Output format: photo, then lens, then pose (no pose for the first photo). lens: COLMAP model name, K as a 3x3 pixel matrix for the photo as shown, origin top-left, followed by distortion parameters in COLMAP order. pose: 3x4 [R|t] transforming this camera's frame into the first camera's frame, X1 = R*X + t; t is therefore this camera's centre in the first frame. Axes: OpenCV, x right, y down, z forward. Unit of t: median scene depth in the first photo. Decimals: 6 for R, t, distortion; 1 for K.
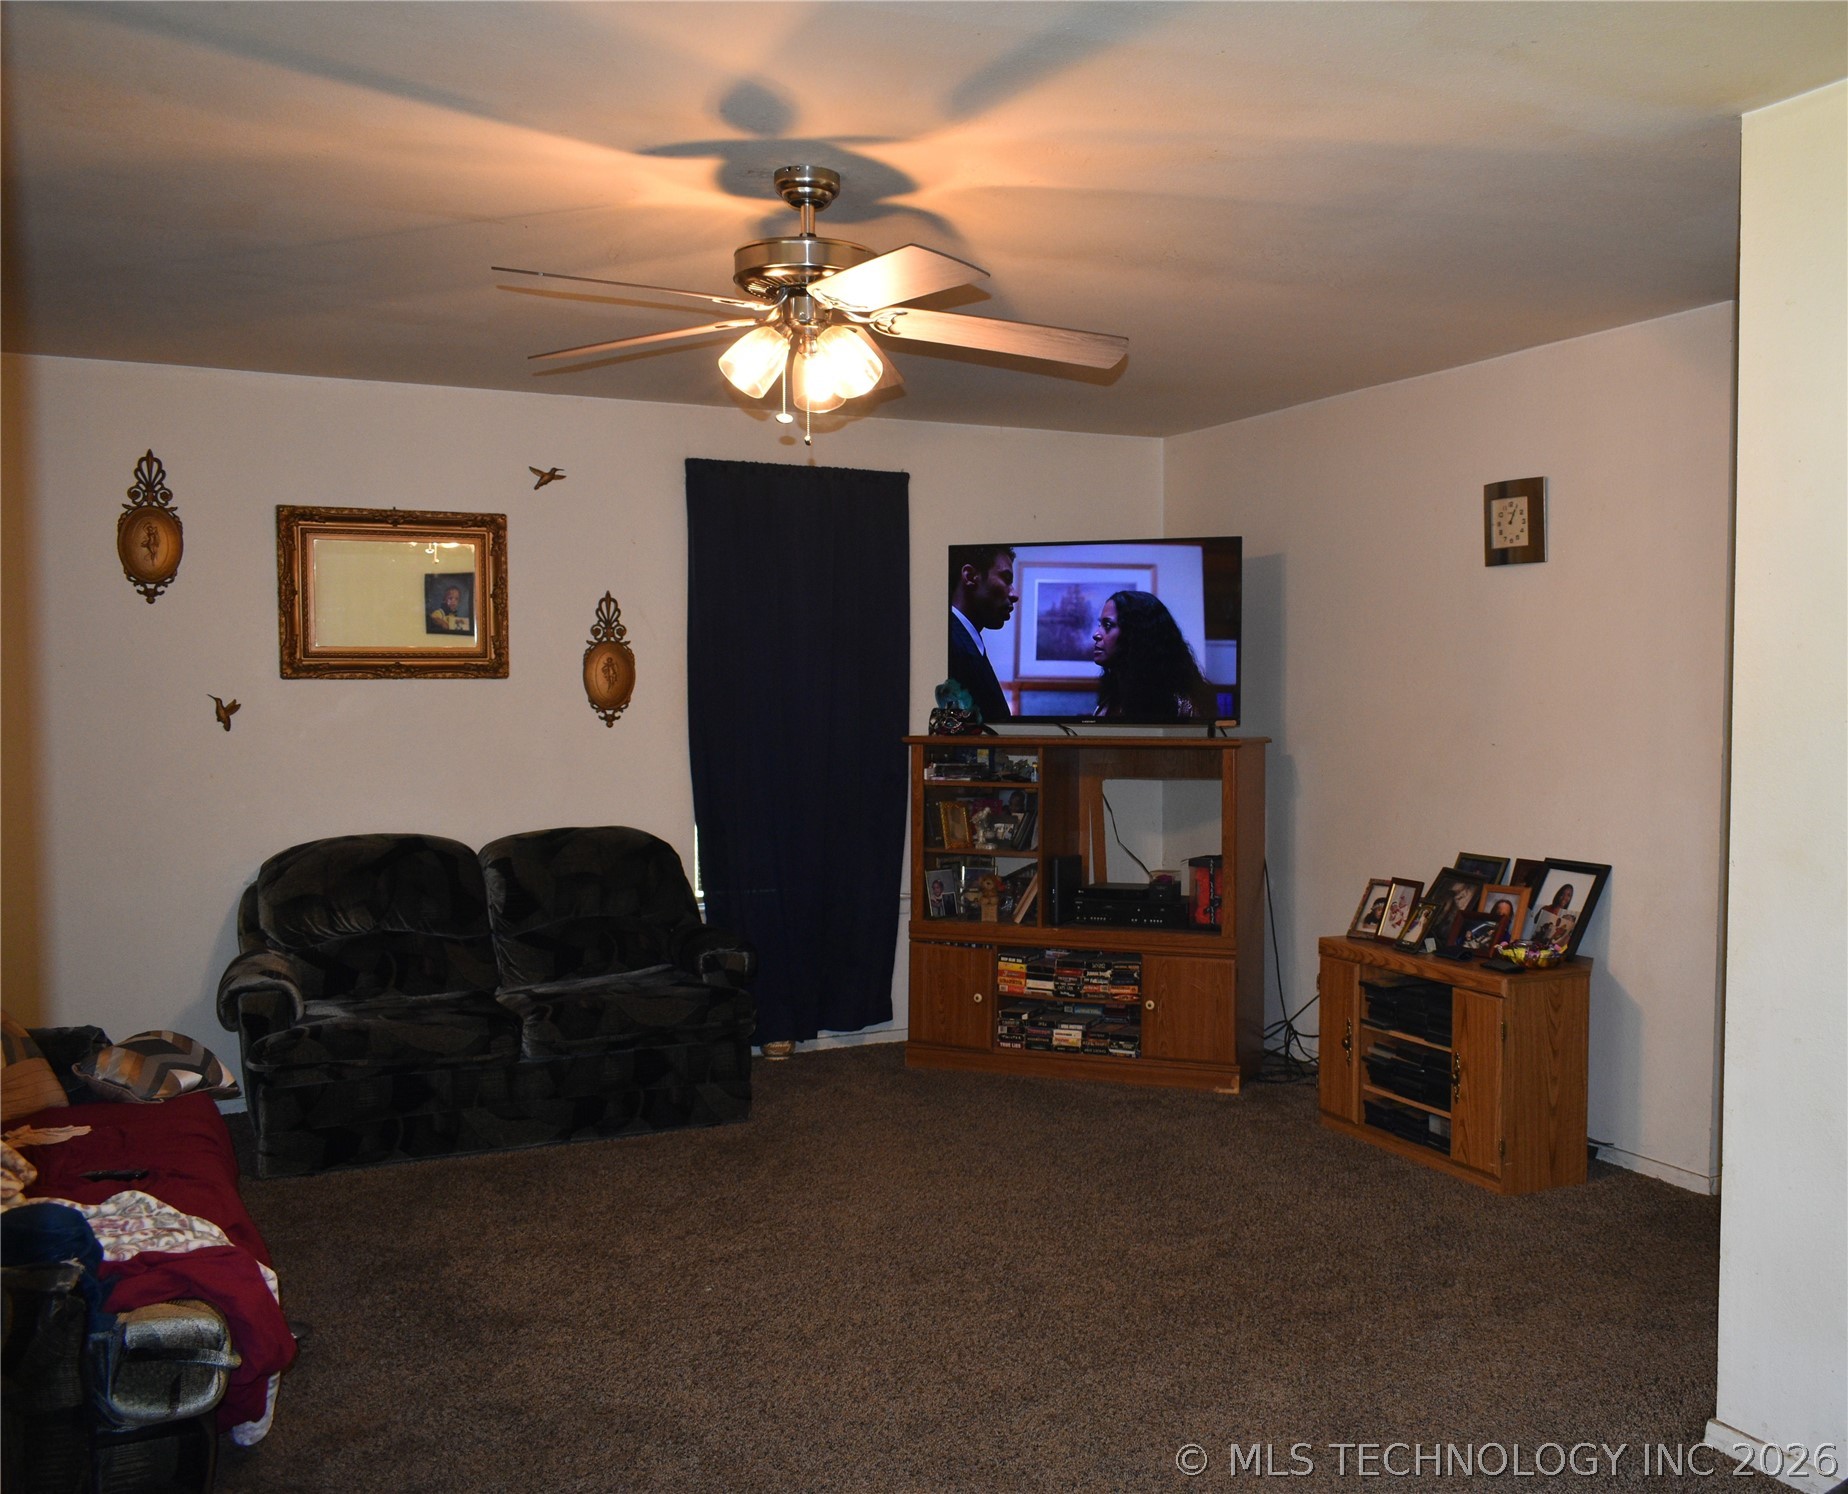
lens RADIAL K [[1700.4, 0, 1086.3], [0, 1700.4, 751.1], [0, 0, 1]] dist [-0.004052, -0.003034]
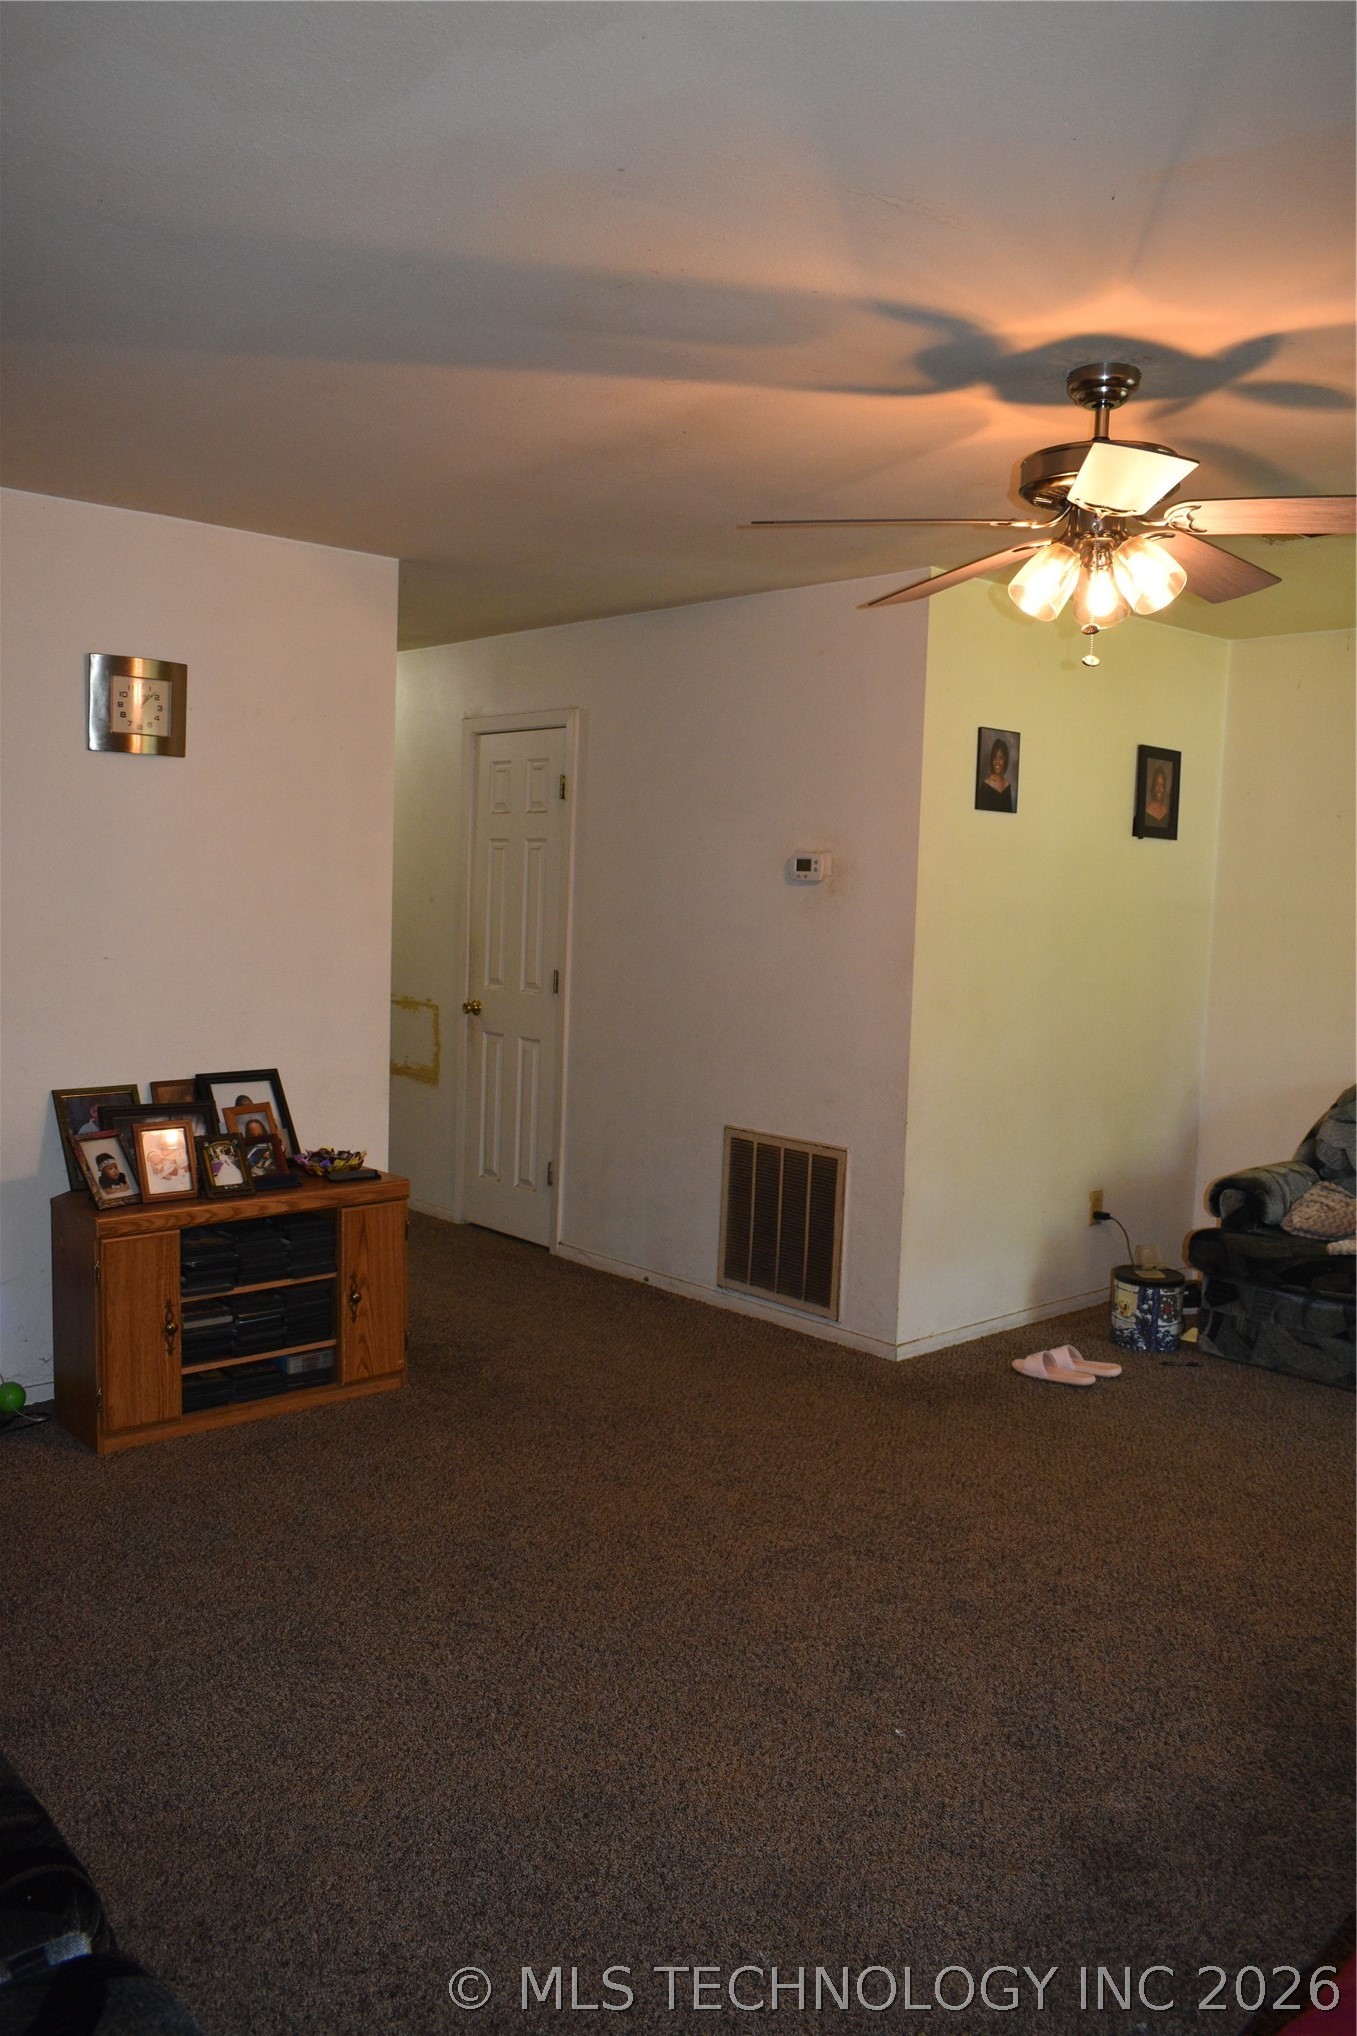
lens RADIAL K [[1577.5, 0, 683.0], [0, 1577.5, 1018.3], [0, 0, 1]] dist [-0.021669, 0.014367]
pose [[-0.237060, -0.089220, 0.967389, -0.690236], [0.013736, 0.995367, 0.095167, -0.051699], [-0.971398, 0.035848, -0.234736, 1.020509]]
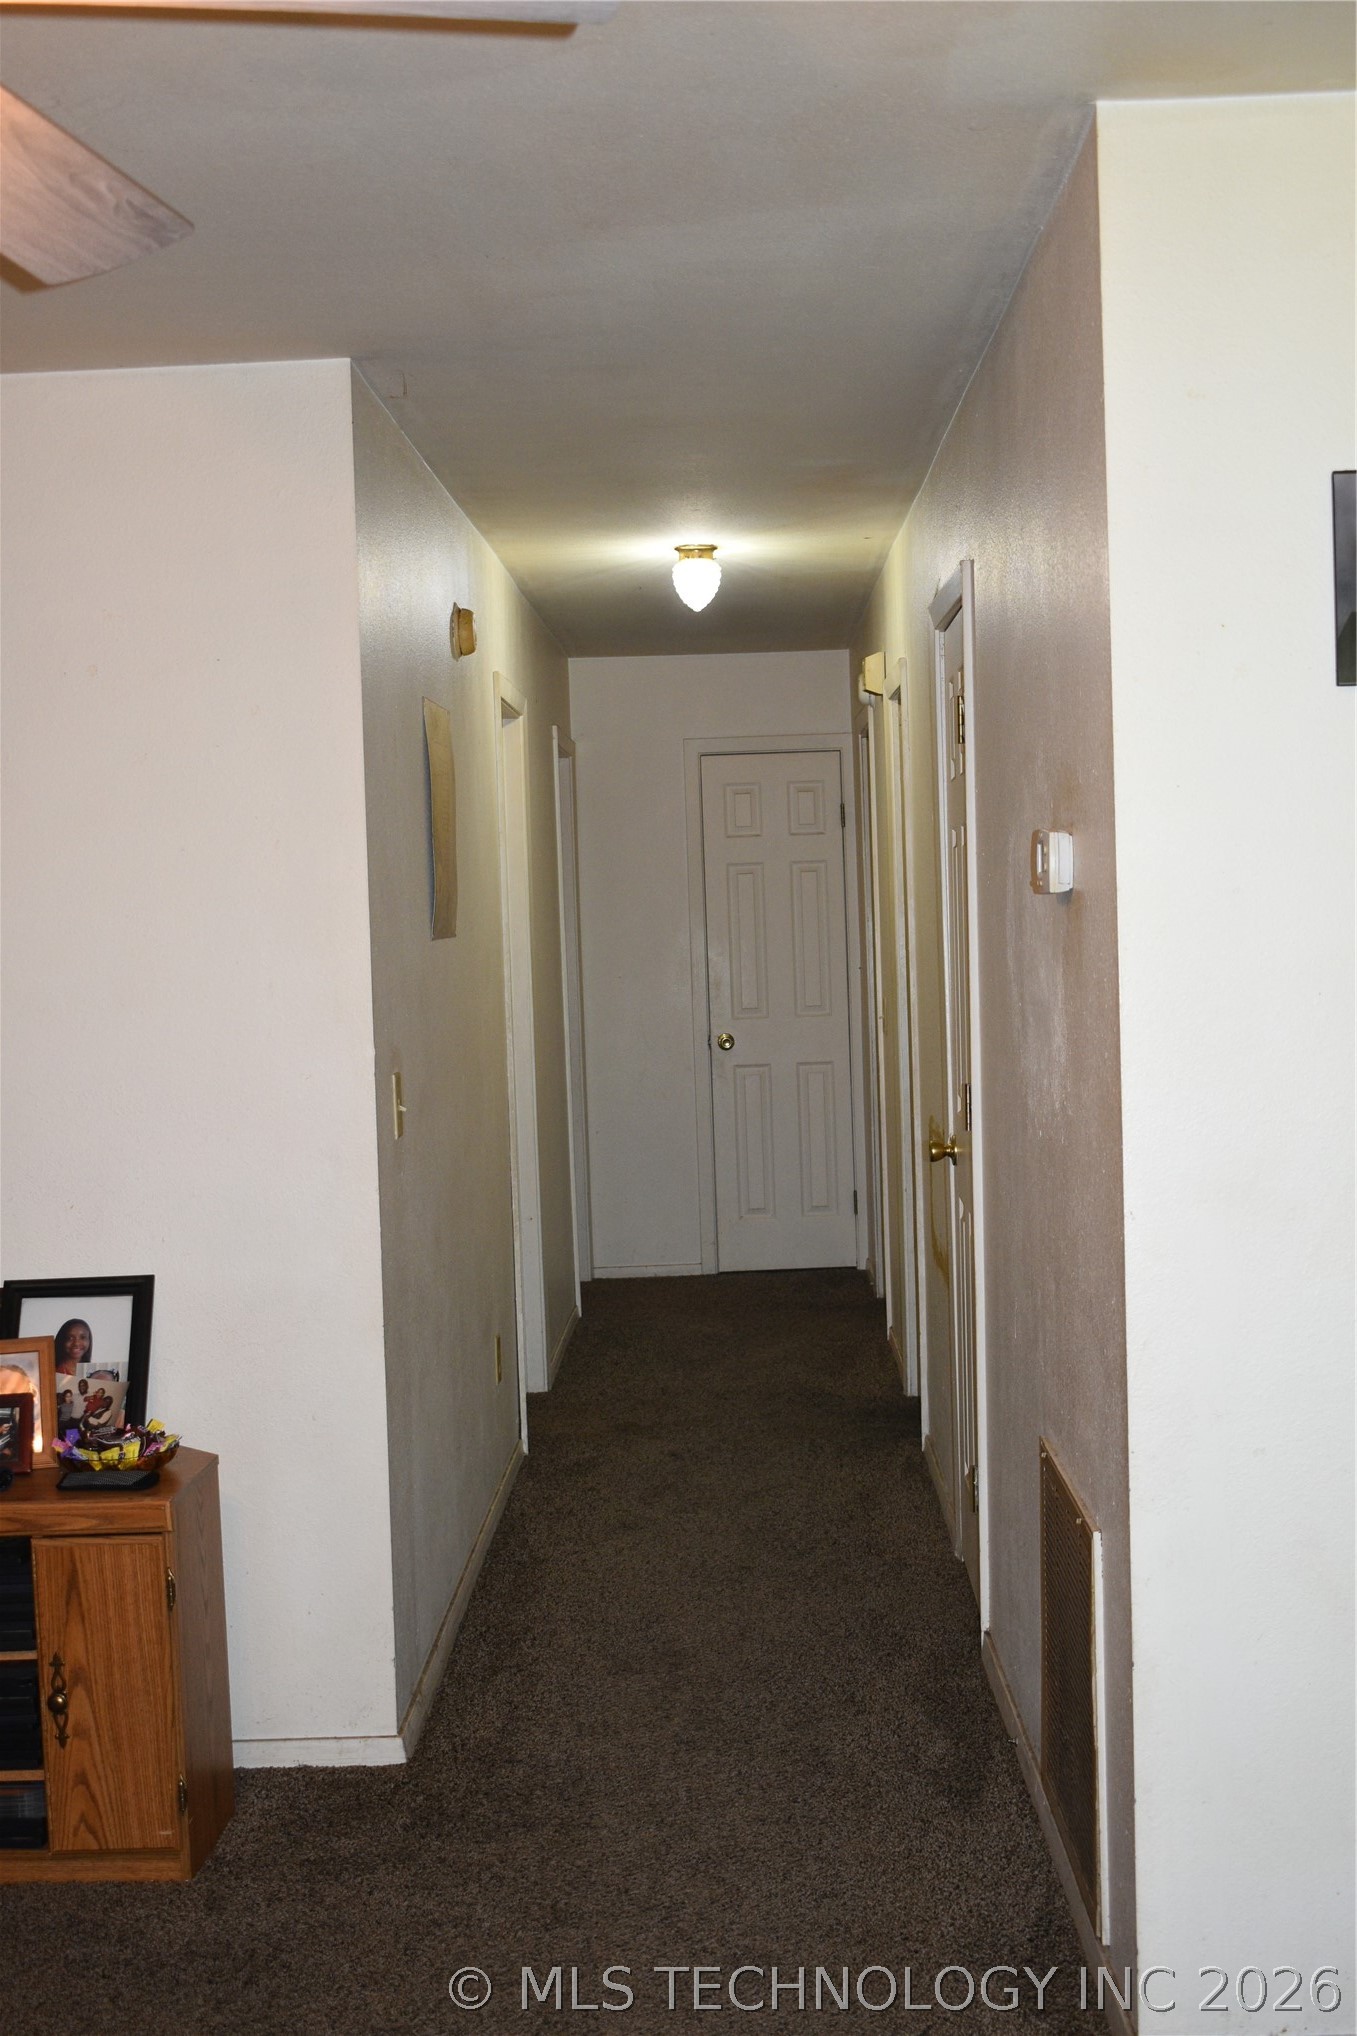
lens RADIAL K [[2463.3, 0, 677.4], [0, 2463.3, 1025.7], [0, 0, 1]] dist [-0.019176, -0.016490]
pose [[0.503248, -0.063275, 0.861822, -0.347820], [0.074989, 0.996751, 0.029393, -0.032299], [-0.860882, 0.049835, 0.506358, 0.417831]]
